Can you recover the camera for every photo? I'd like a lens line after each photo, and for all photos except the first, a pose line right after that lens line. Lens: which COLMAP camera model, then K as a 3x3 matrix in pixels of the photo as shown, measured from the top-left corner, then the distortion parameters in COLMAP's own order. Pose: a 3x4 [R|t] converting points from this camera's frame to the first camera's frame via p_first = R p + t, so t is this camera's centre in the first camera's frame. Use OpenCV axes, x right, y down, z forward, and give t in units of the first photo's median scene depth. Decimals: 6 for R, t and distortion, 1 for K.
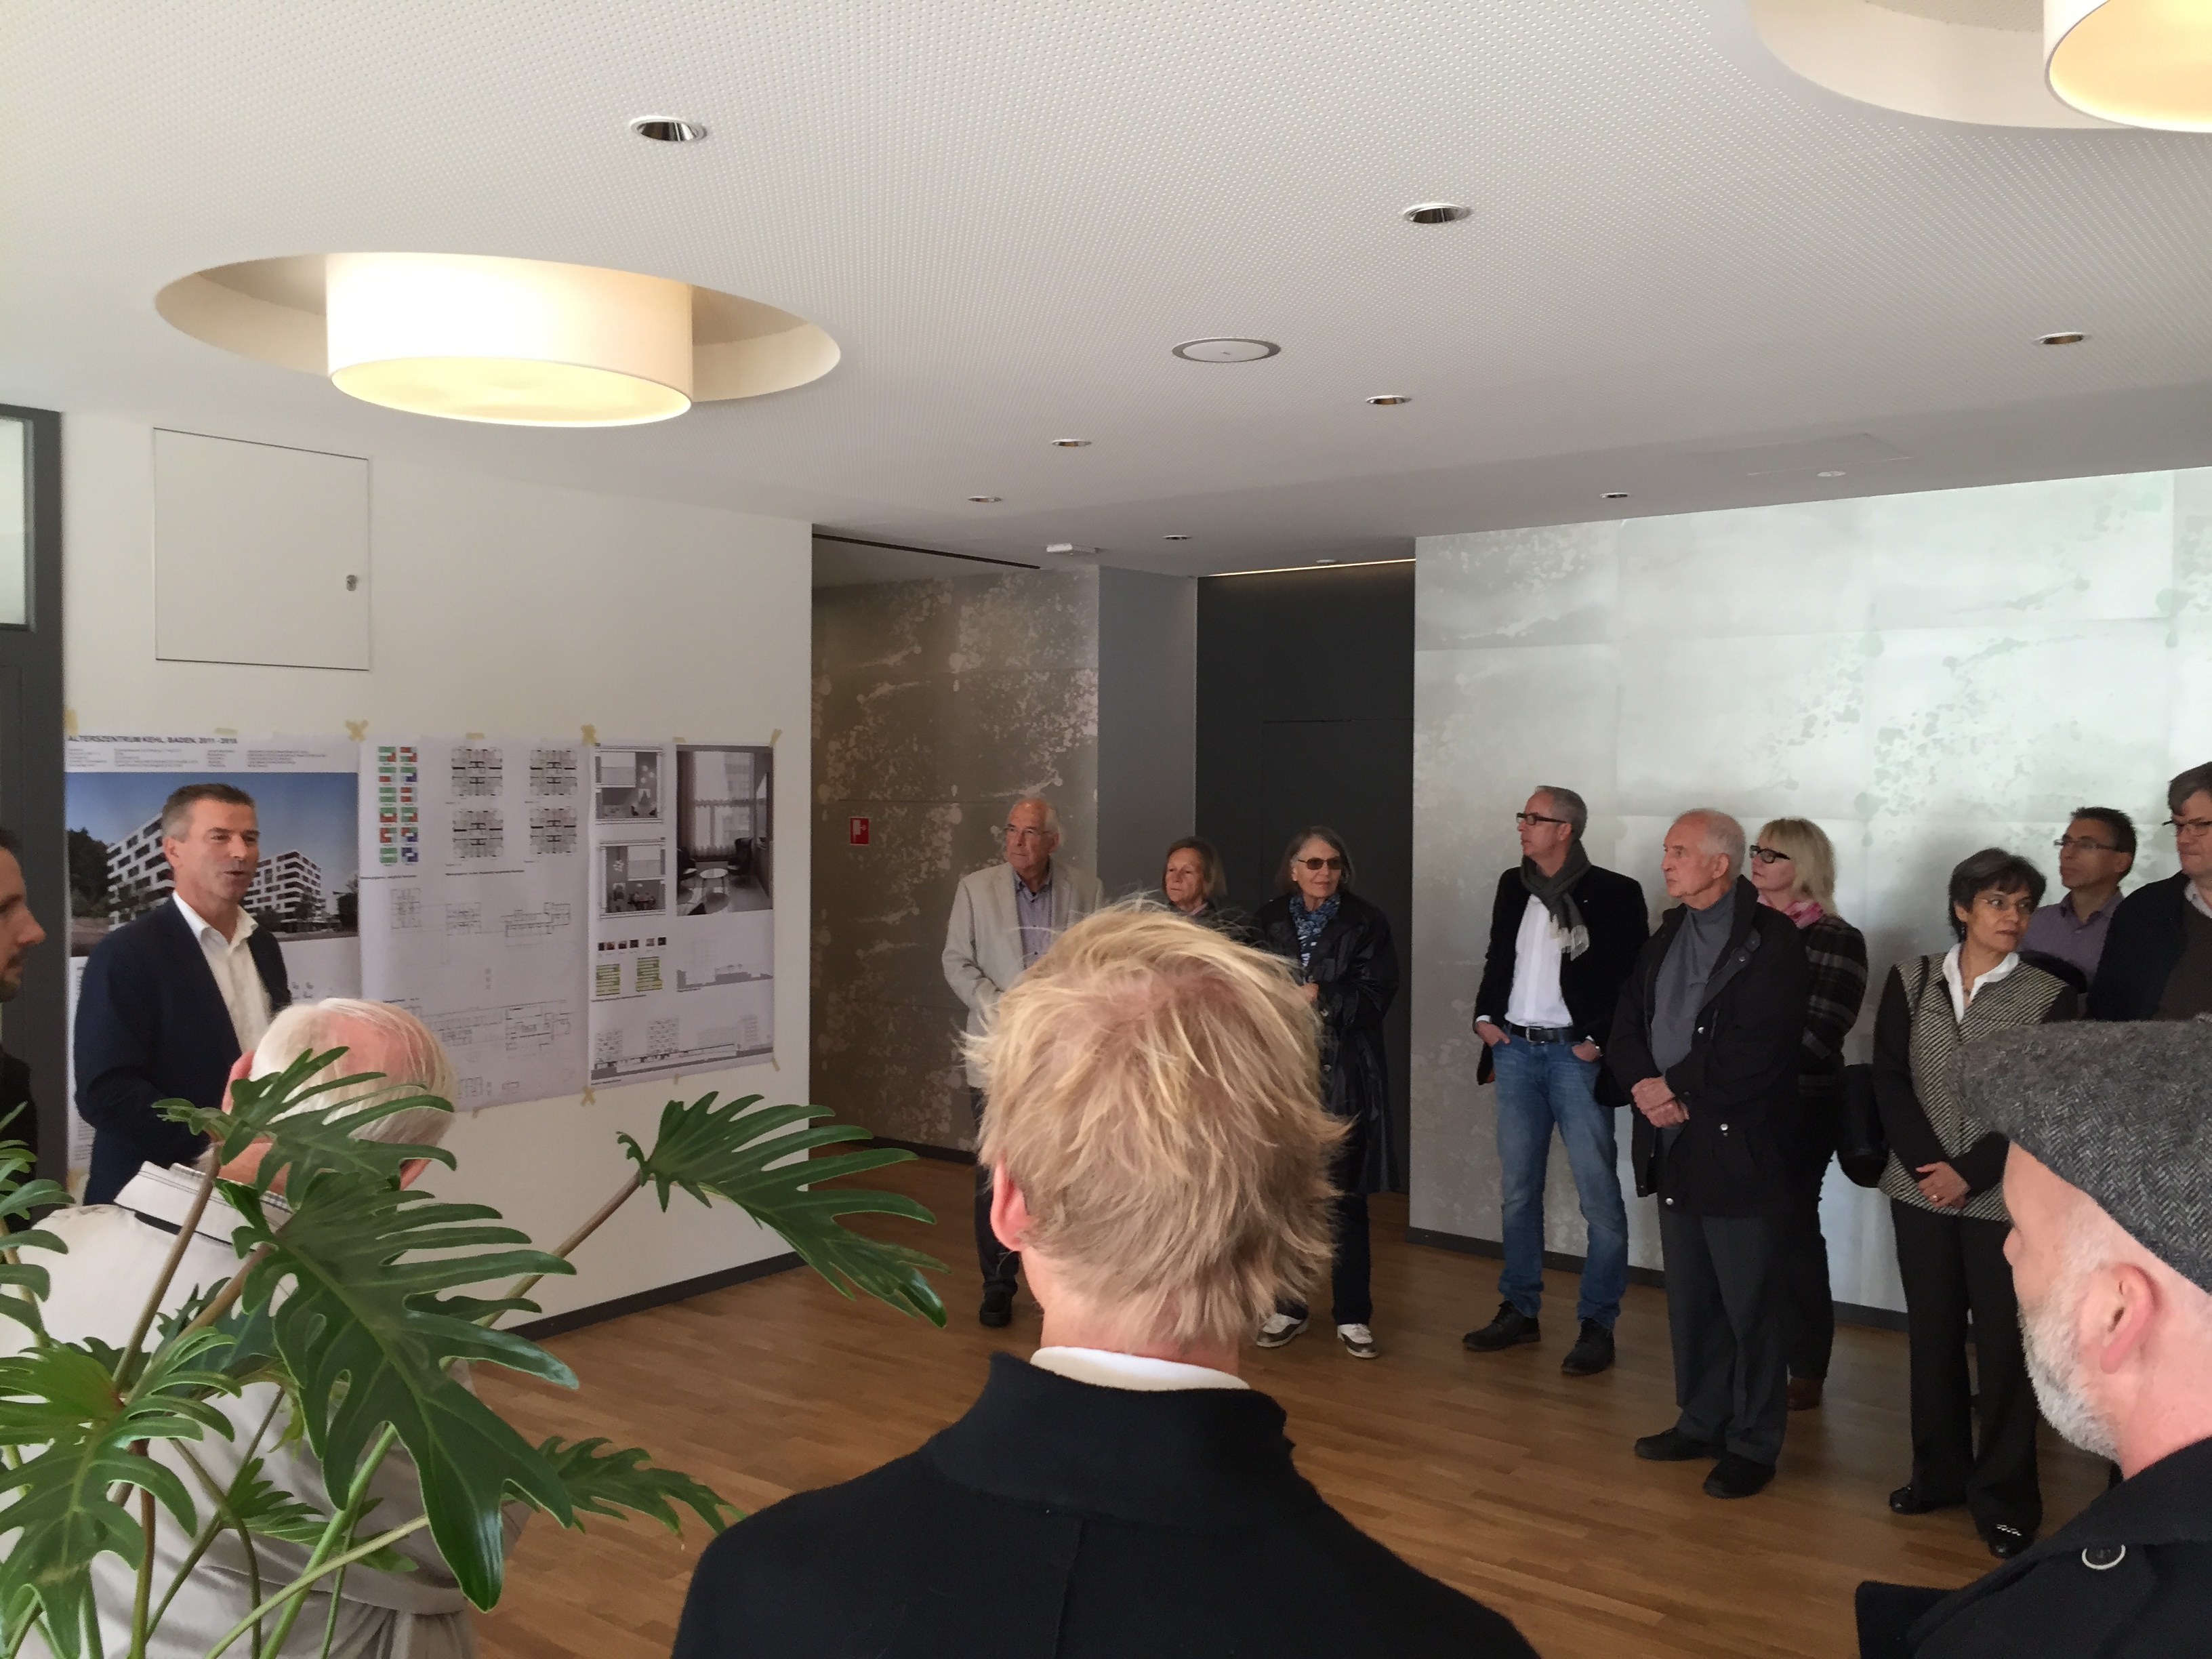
lens RADIAL K [[1879.9, 0, 1106.0], [0, 1879.9, 829.5], [0, 0, 1]] dist [0.081698, -0.116160]
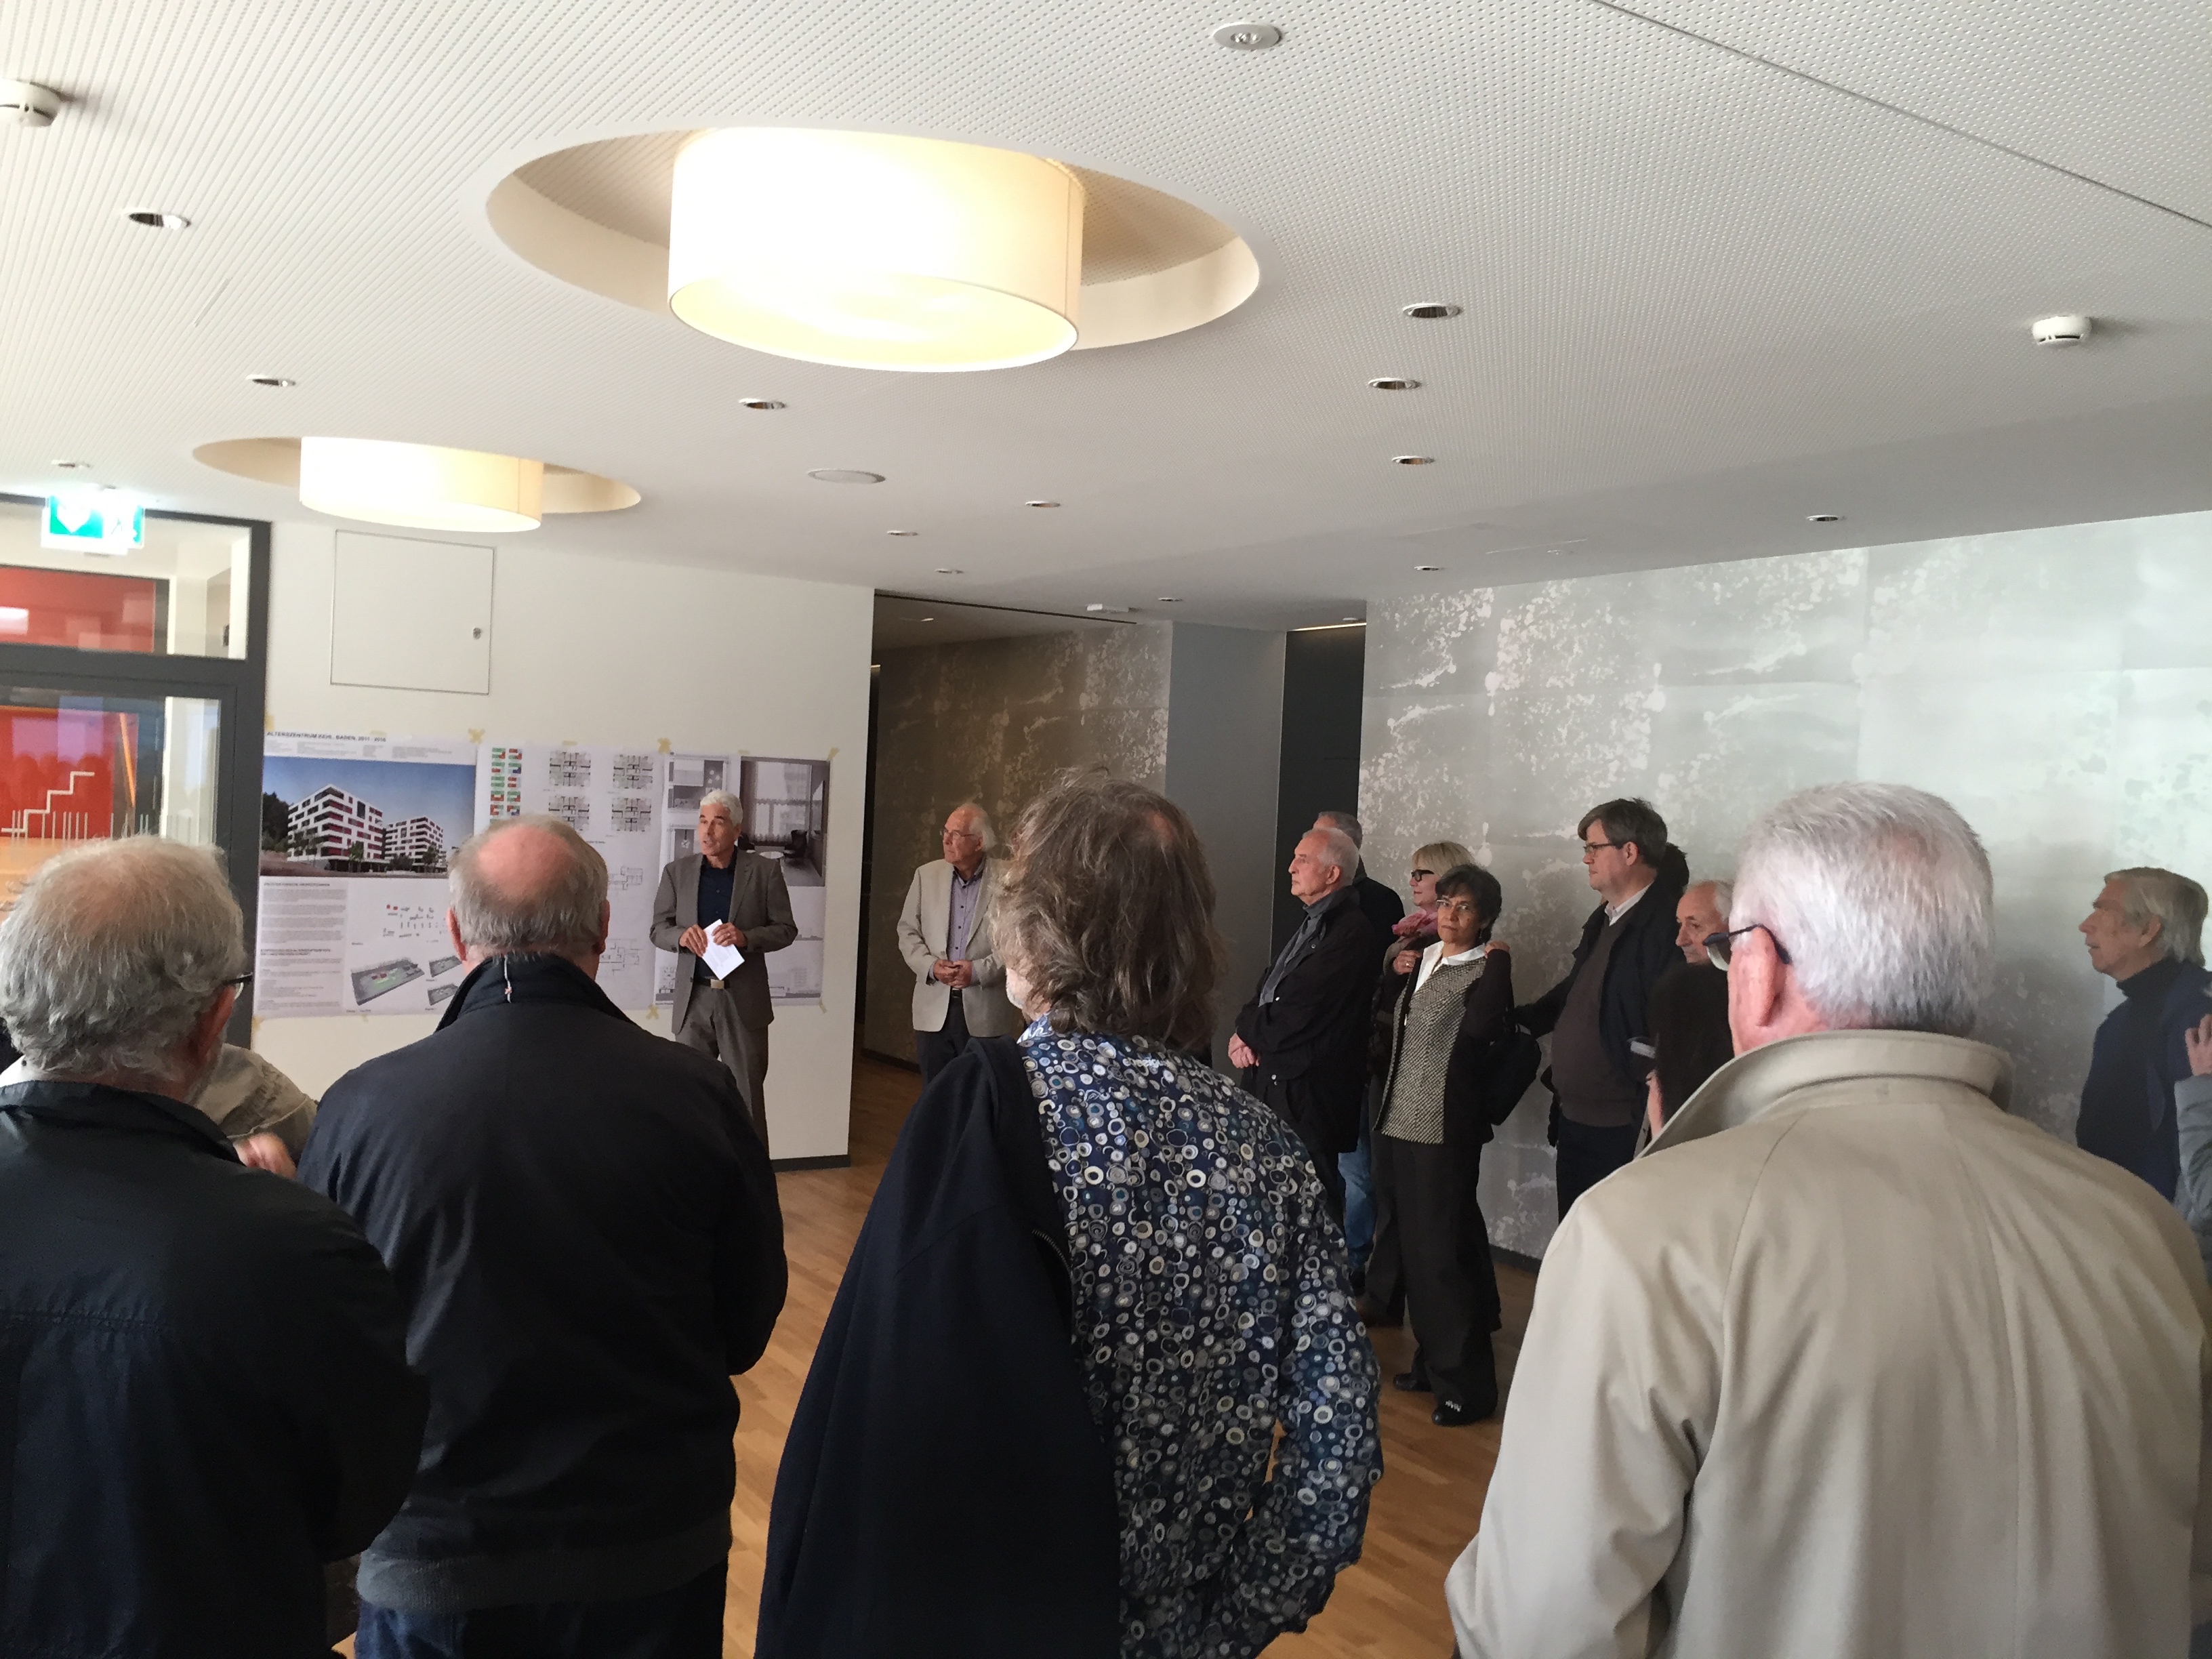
lens RADIAL K [[1879.9, 0, 1106.0], [0, 1879.9, 829.5], [0, 0, 1]] dist [0.081698, -0.116160]
pose [[0.941098, 0.044059, -0.335251, 0.483292], [-0.051723, 0.998564, -0.013962, 0.012548], [0.334154, 0.030480, 0.942025, -0.170271]]
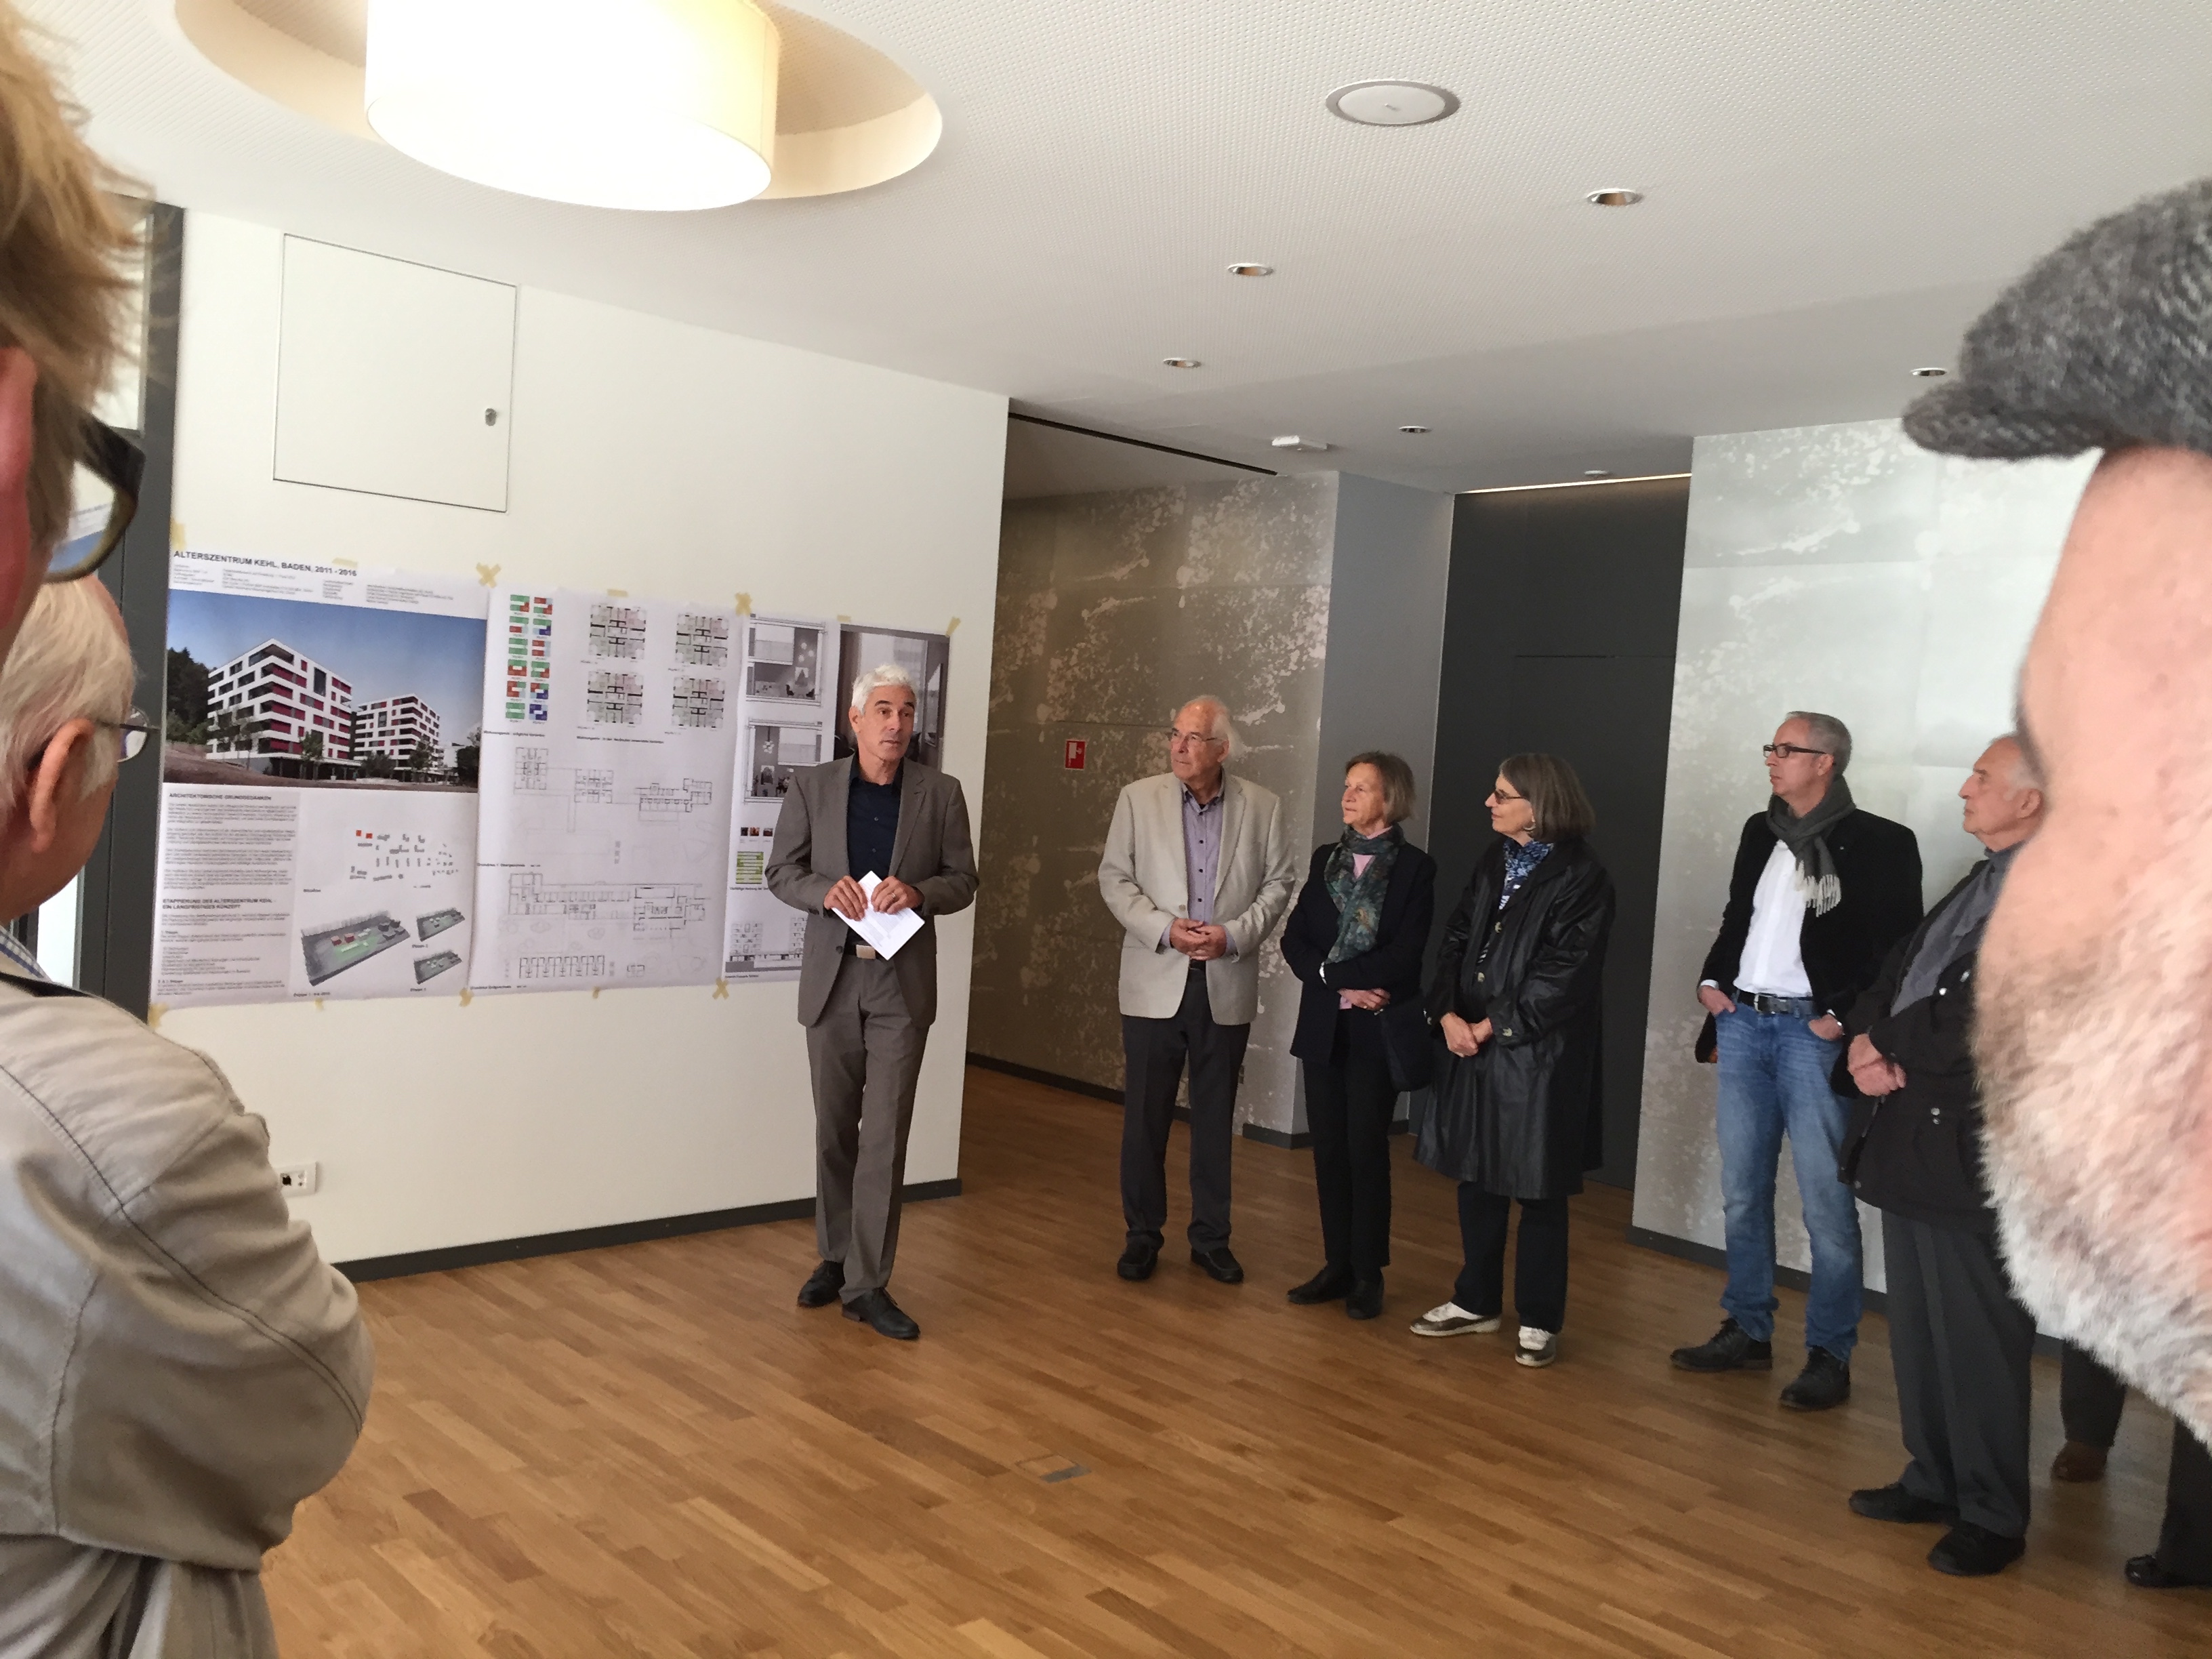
lens RADIAL K [[1878.3, 0, 1100.3], [0, 1878.3, 839.2], [0, 0, 1]] dist [0.080575, -0.116379]
pose [[0.983141, 0.067920, -0.169765, 0.066207], [-0.065778, 0.997668, 0.018214, 0.037551], [0.170606, -0.006740, 0.985316, 0.110623]]
